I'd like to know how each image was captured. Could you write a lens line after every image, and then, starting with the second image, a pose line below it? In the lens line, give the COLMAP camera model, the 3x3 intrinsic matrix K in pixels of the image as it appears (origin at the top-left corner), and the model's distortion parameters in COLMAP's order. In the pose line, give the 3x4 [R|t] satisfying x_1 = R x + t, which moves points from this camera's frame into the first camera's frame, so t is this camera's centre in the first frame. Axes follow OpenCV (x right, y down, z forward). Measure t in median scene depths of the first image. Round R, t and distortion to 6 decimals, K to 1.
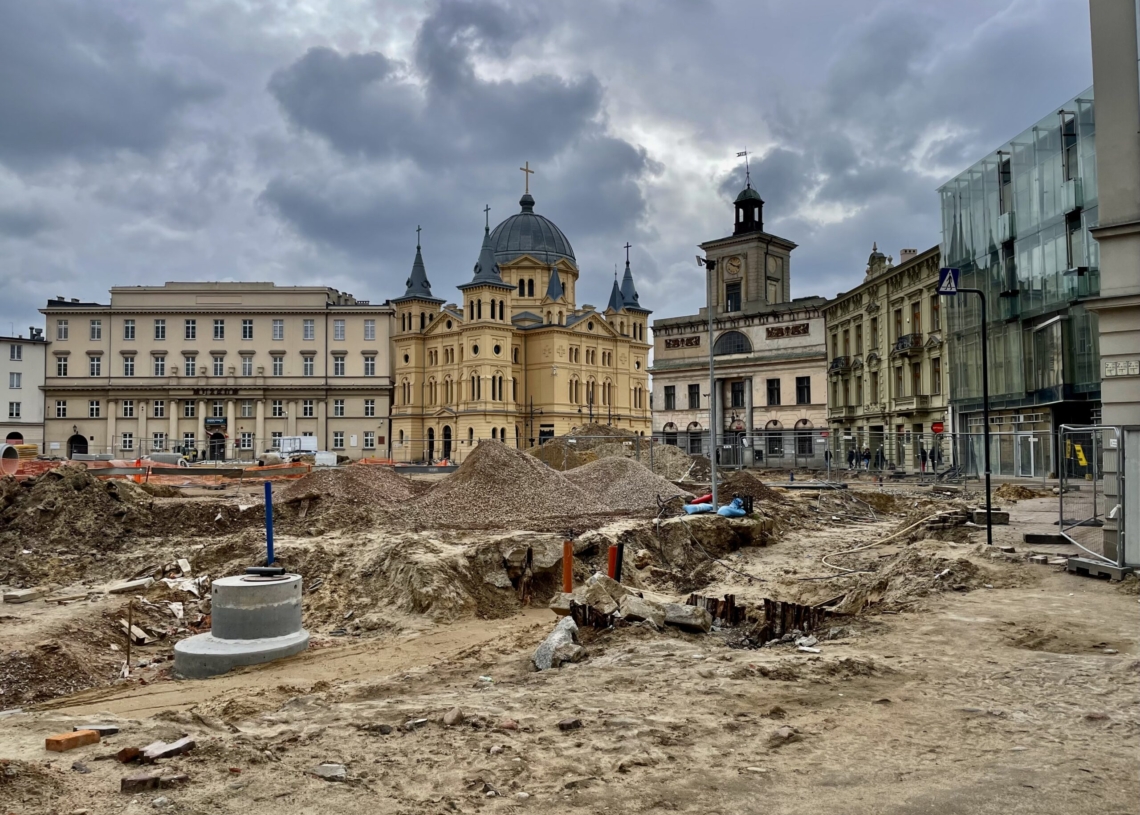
lens RADIAL K [[866.7, 0, 565.1], [0, 866.7, 414.1], [0, 0, 1]] dist [0.089874, -0.106264]
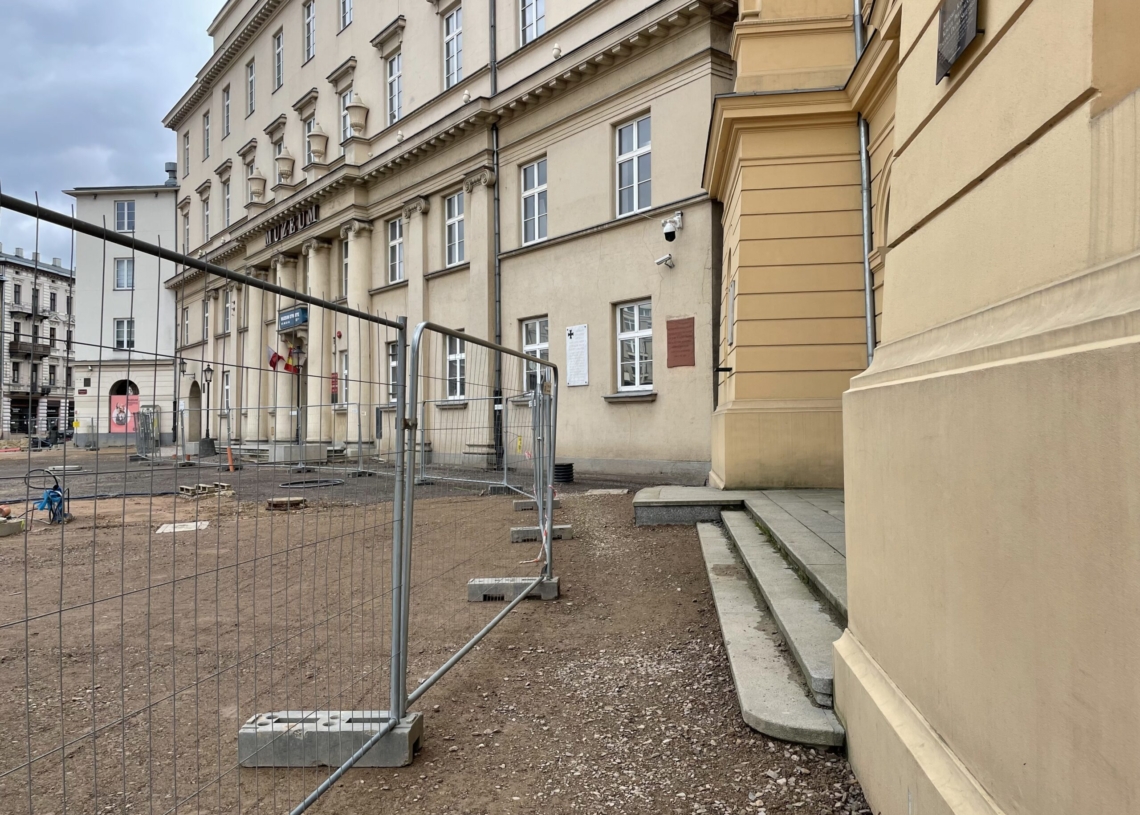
lens RADIAL K [[866.7, 0, 564.3], [0, 866.7, 406.4], [0, 0, 1]] dist [0.089874, -0.106264]
pose [[0.604100, -0.019779, -0.796663, -0.093766], [0.034674, 0.999398, 0.001481, 0.041171], [0.796154, -0.028518, 0.604422, 0.882953]]
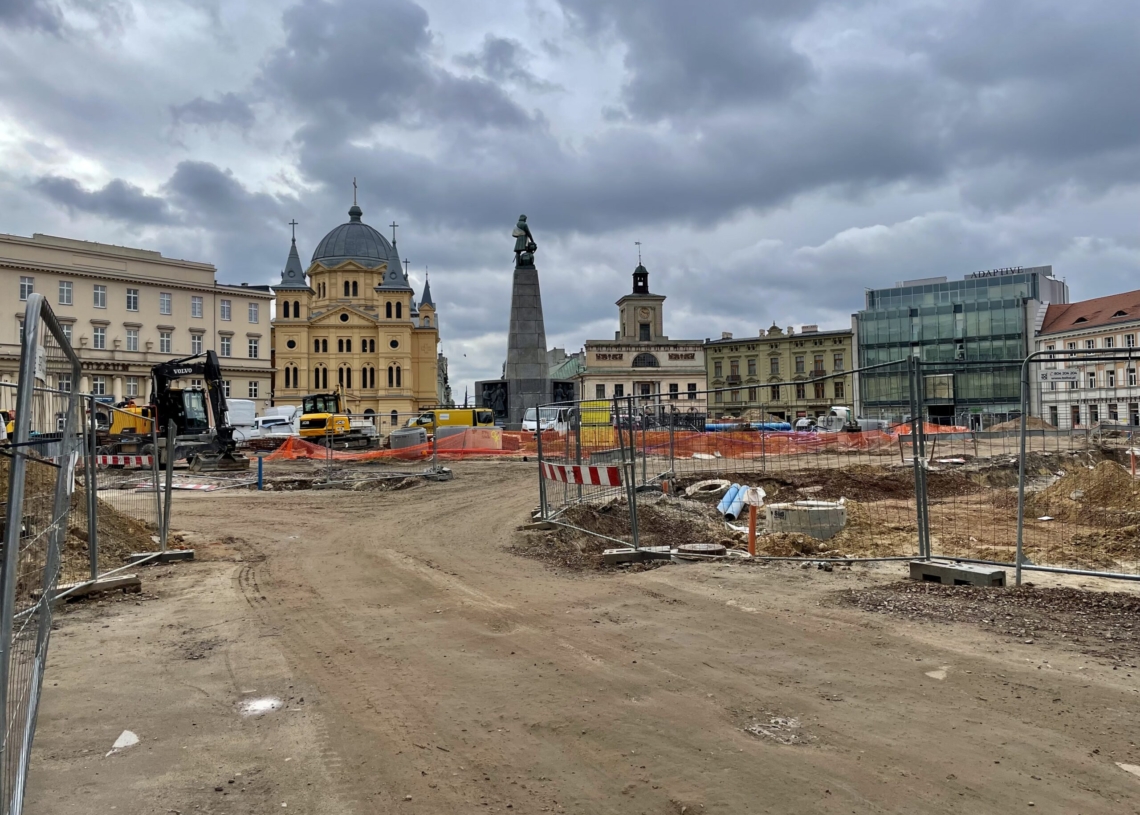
lens RADIAL K [[866.7, 0, 583.4], [0, 866.7, 389.3], [0, 0, 1]] dist [0.089874, -0.106264]
pose [[0.603783, 0.029988, 0.796584, -0.810070], [-0.018911, 0.999550, -0.023295, 0.009151], [-0.796924, -0.000999, 0.604078, 0.072827]]
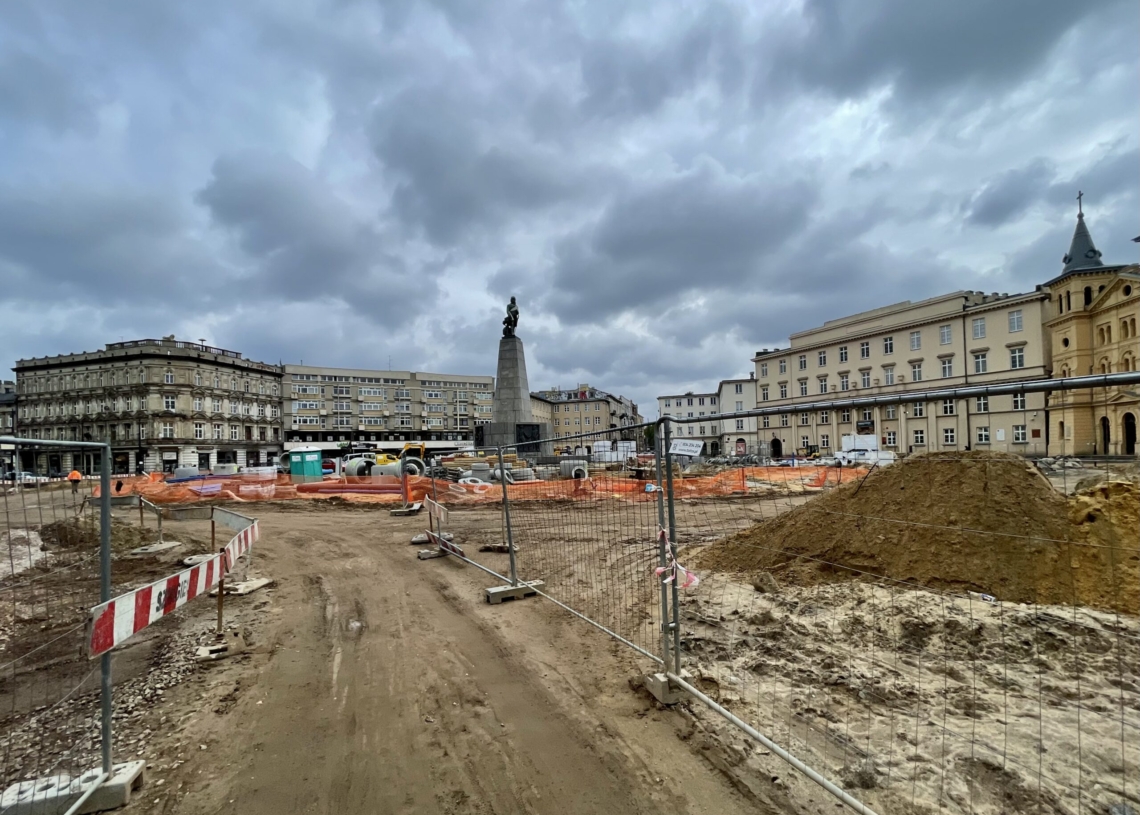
lens RADIAL K [[500.1, 0, 566.6], [0, 500.1, 447.3], [0, 0, 1]] dist [-0.005103, 0.000033]
pose [[0.471424, -0.020664, -0.881664, 0.028067], [0.062432, 0.997999, 0.009991, 0.007524], [0.879694, -0.059754, 0.471771, 0.285803]]
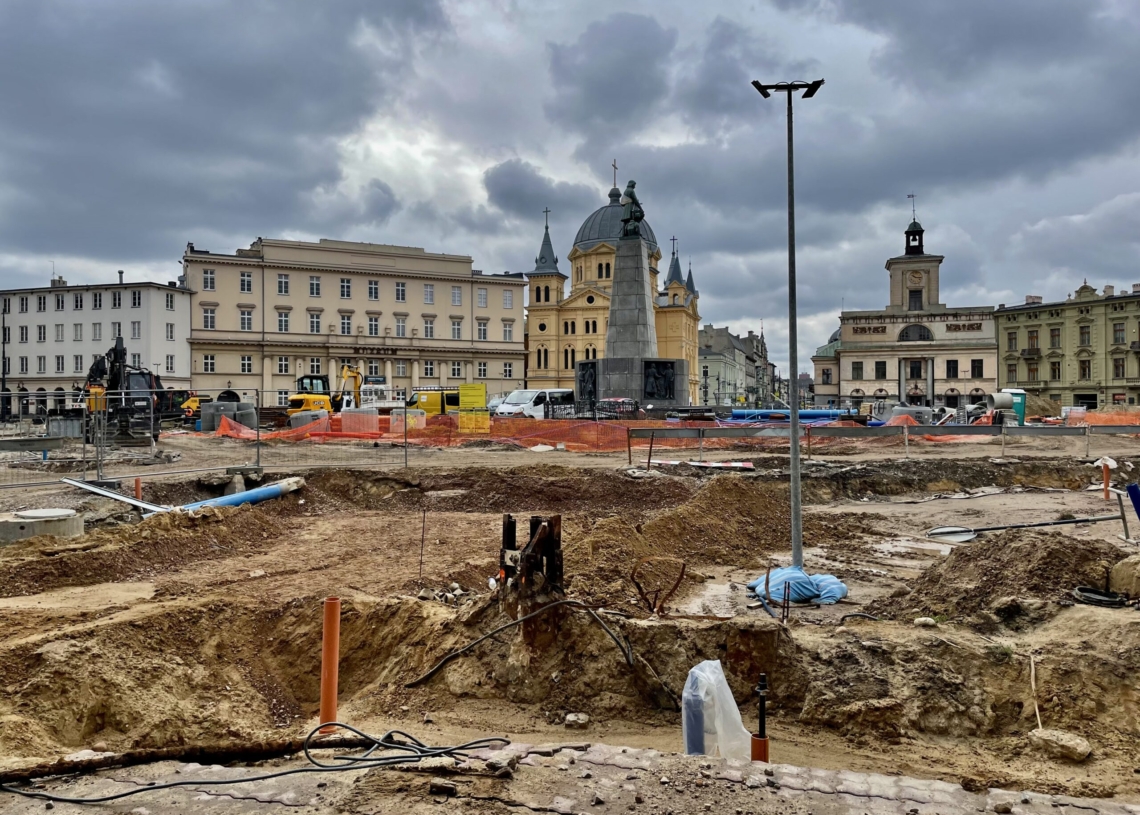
lens RADIAL K [[866.7, 0, 560.3], [0, 866.7, 408.4], [0, 0, 1]] dist [0.089874, -0.106264]
pose [[0.896205, 0.004173, 0.443621, -0.652940], [-0.020608, 0.999268, 0.032234, 0.004169], [-0.443162, -0.038031, 0.895635, -0.013413]]
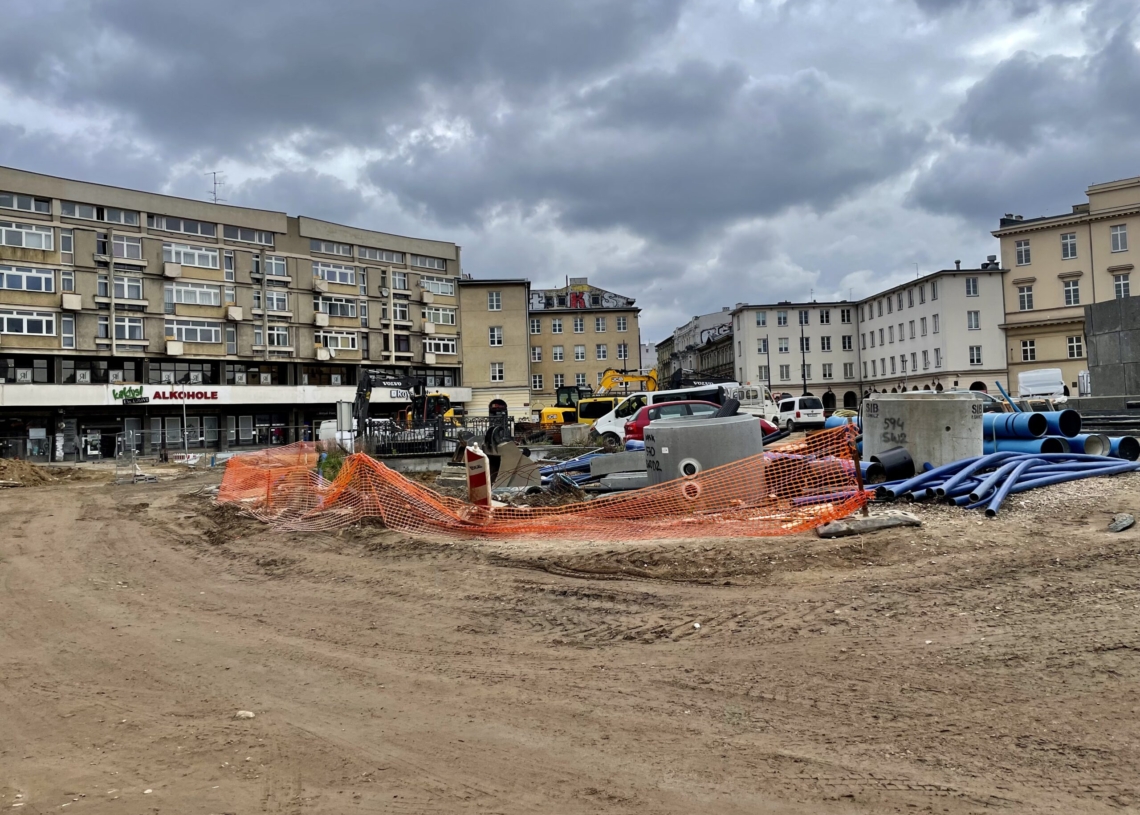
lens RADIAL K [[866.7, 0, 585.2], [0, 866.7, 387.8], [0, 0, 1]] dist [0.089874, -0.106264]
pose [[0.736776, -0.050528, -0.674246, -0.330847], [0.064573, 0.997904, -0.004221, 0.005272], [0.673046, -0.040428, 0.738495, 0.135528]]
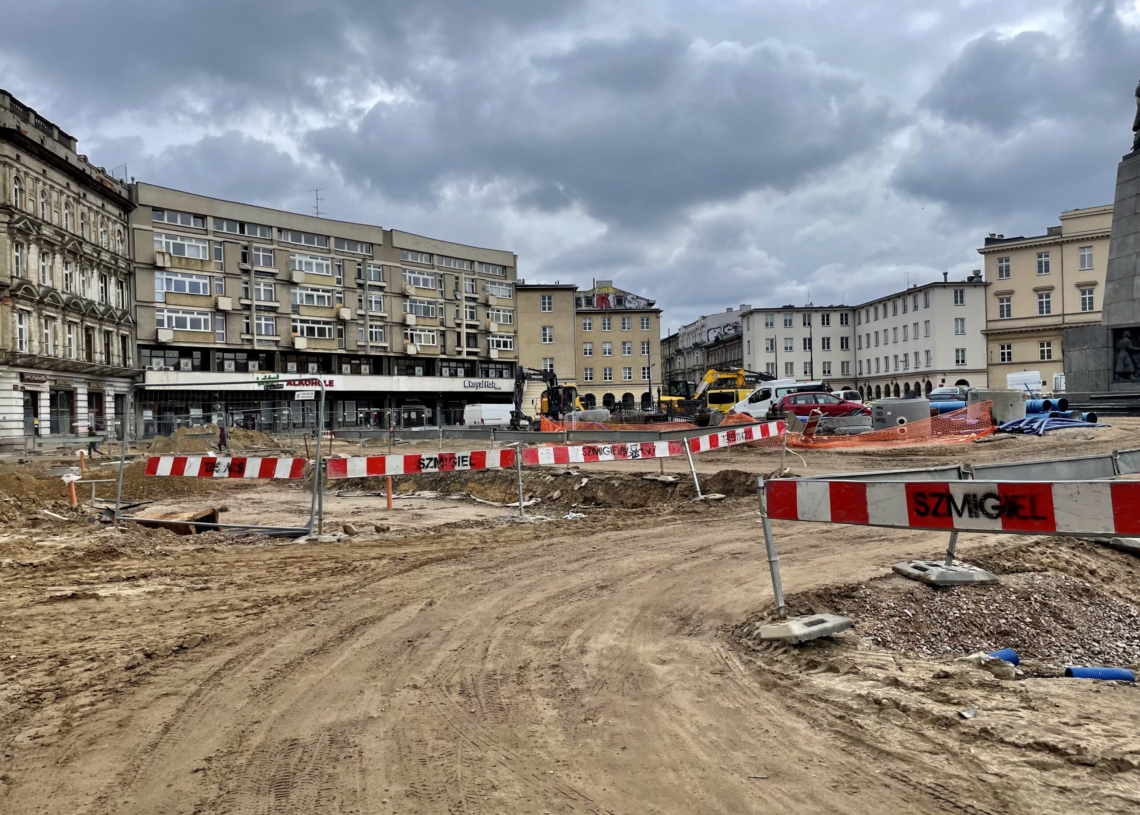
lens RADIAL K [[866.7, 0, 585.5], [0, 866.7, 411.9], [0, 0, 1]] dist [0.089874, -0.106264]
pose [[0.759726, -0.016731, -0.650028, -0.306343], [0.051712, 0.998057, 0.034749, 0.000725], [0.648183, -0.060014, 0.759116, 0.002394]]
